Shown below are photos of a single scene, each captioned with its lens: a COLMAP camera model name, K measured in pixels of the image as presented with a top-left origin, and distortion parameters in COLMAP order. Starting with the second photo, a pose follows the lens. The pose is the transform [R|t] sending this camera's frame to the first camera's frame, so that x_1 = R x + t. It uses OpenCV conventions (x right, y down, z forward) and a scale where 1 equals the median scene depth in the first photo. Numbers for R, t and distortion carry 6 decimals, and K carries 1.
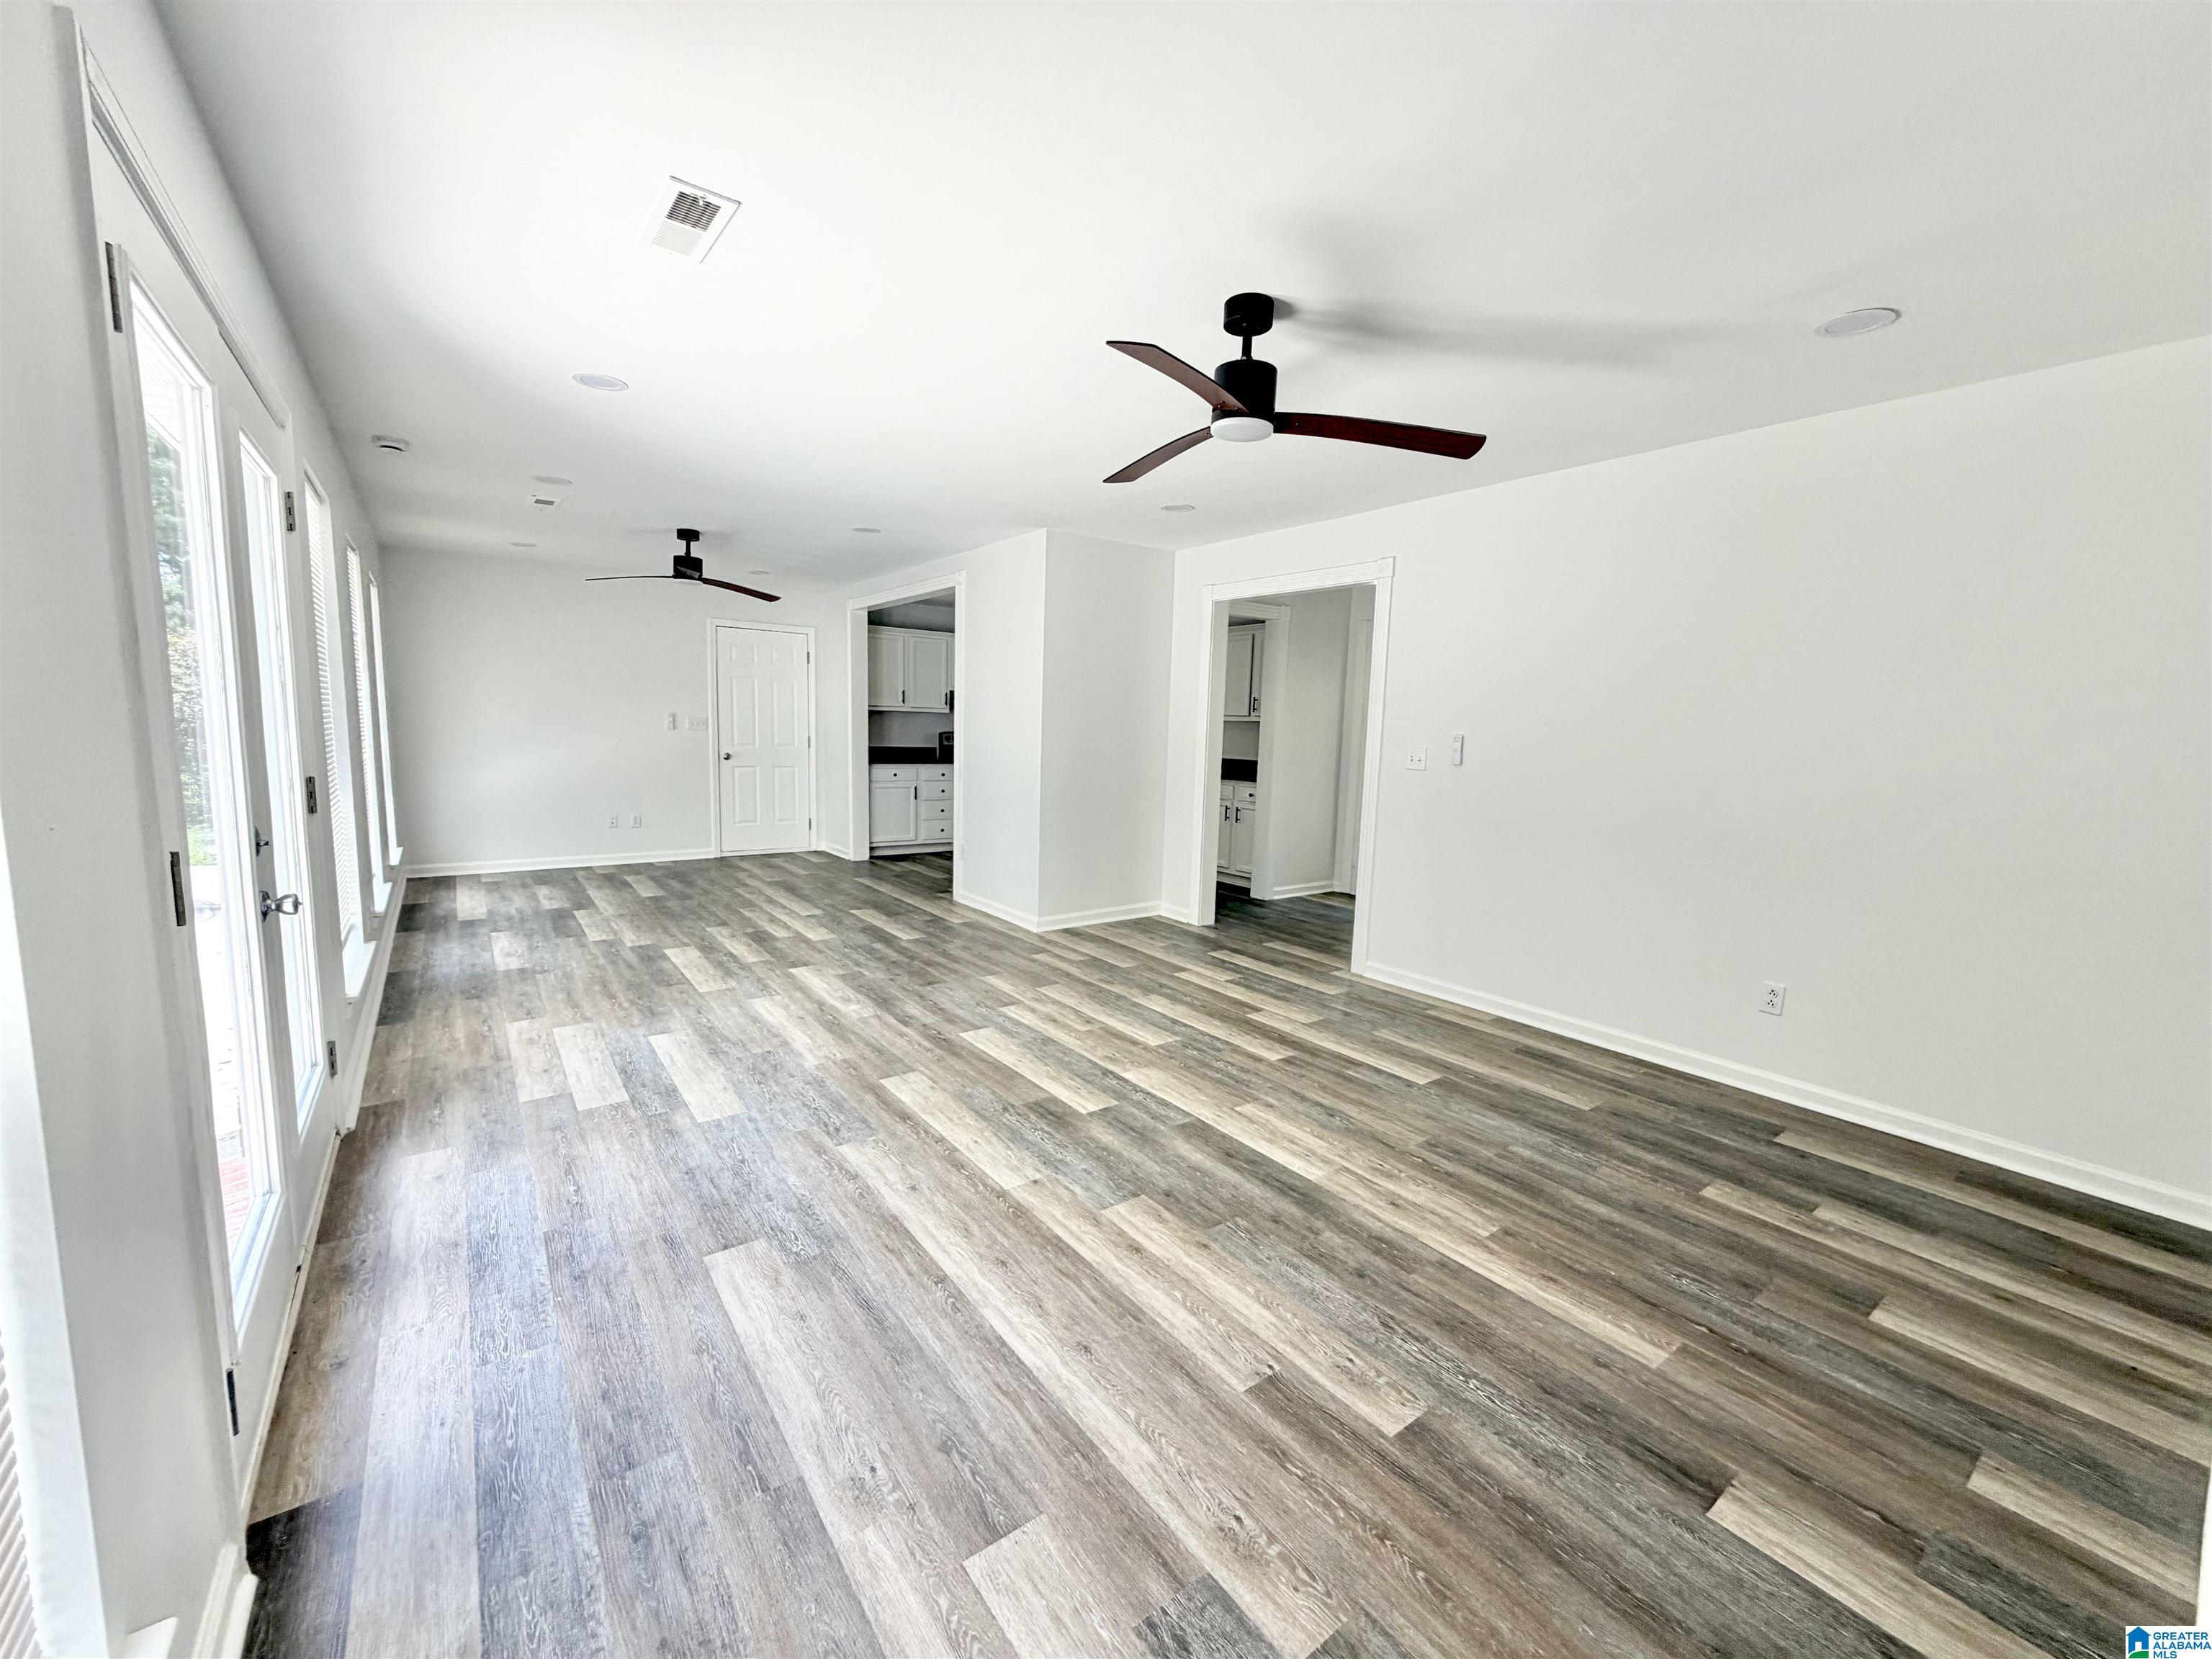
lens RADIAL K [[877.9, 0, 1115.3], [0, 877.9, 826.5], [0, 0, 1]] dist [0.000009, 0.000054]
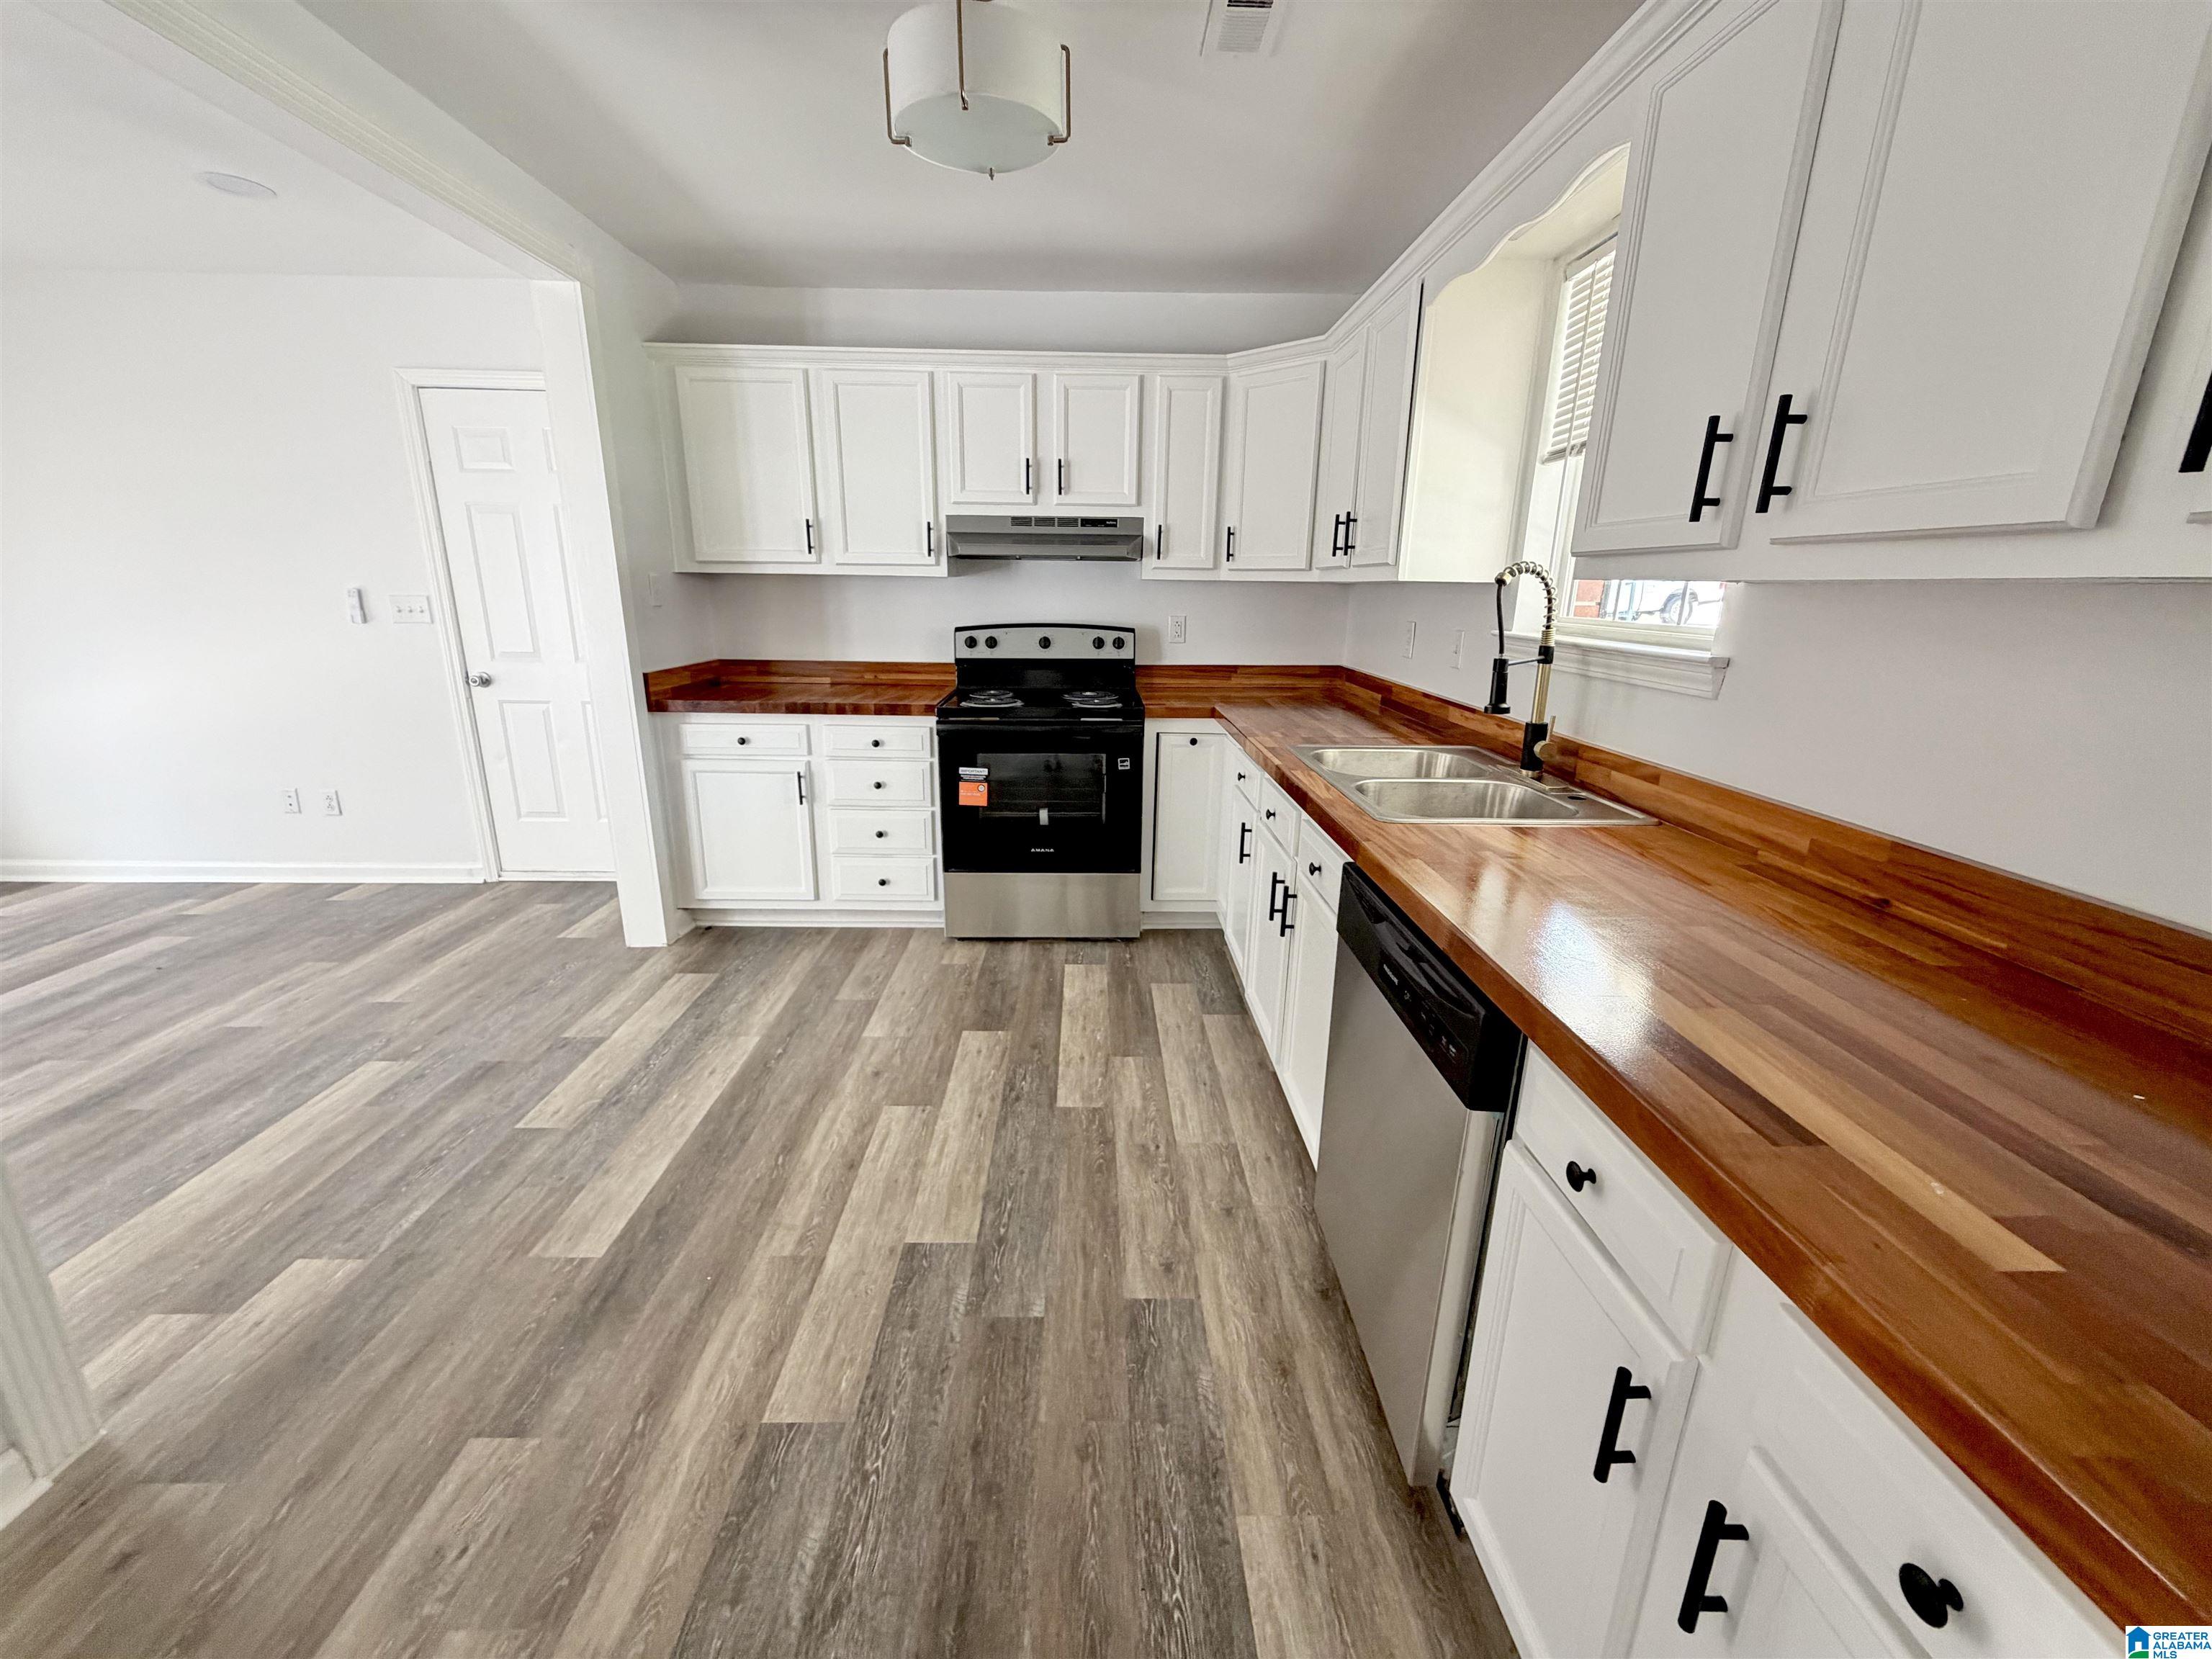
lens RADIAL K [[877.9, 0, 1106.6], [0, 877.9, 828.0], [0, 0, 1]] dist [0.000009, 0.000054]
pose [[0.809032, 0.136880, -0.571604, 0.217452], [-0.057327, 0.986245, 0.155034, -0.177051], [0.584962, -0.092659, 0.805750, 1.515670]]
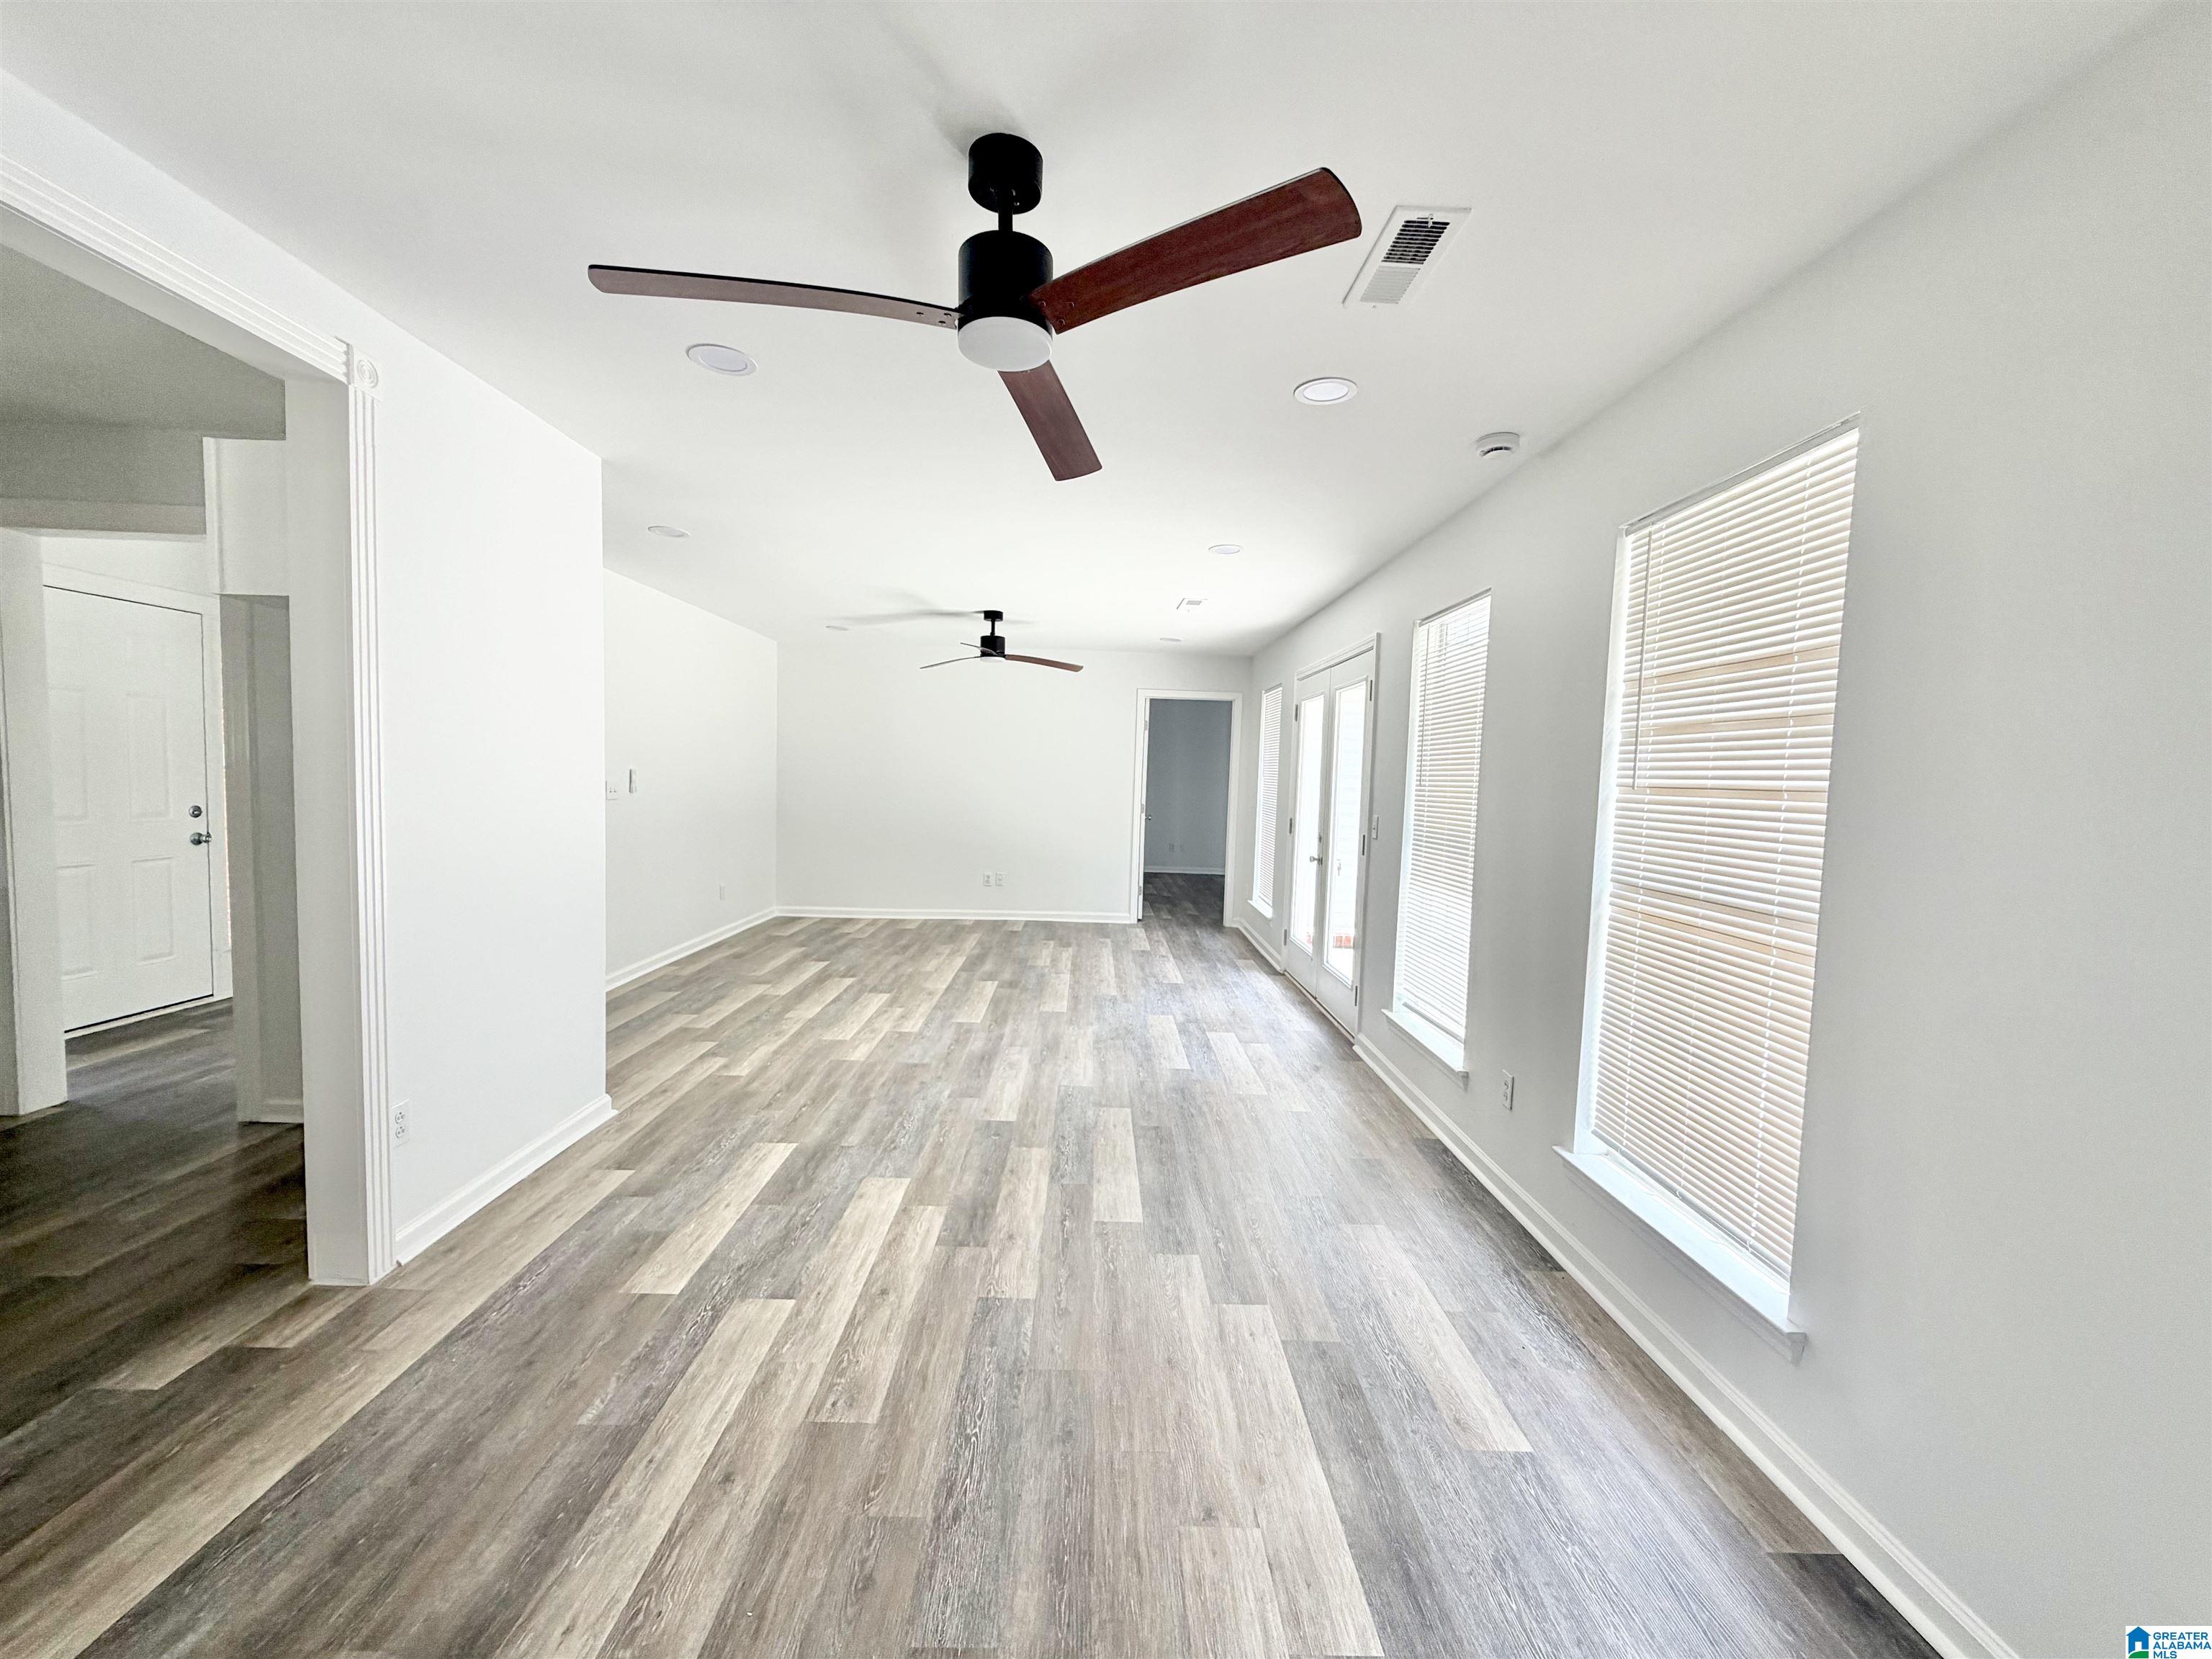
lens RADIAL K [[877.9, 0, 1102.3], [0, 877.9, 828.0], [0, 0, 1]] dist [0.000009, 0.000054]
pose [[-0.803991, -0.091250, 0.587599, -0.919442], [0.014082, 0.984957, 0.172226, -0.230209], [-0.594475, 0.146743, -0.790611, 1.634208]]
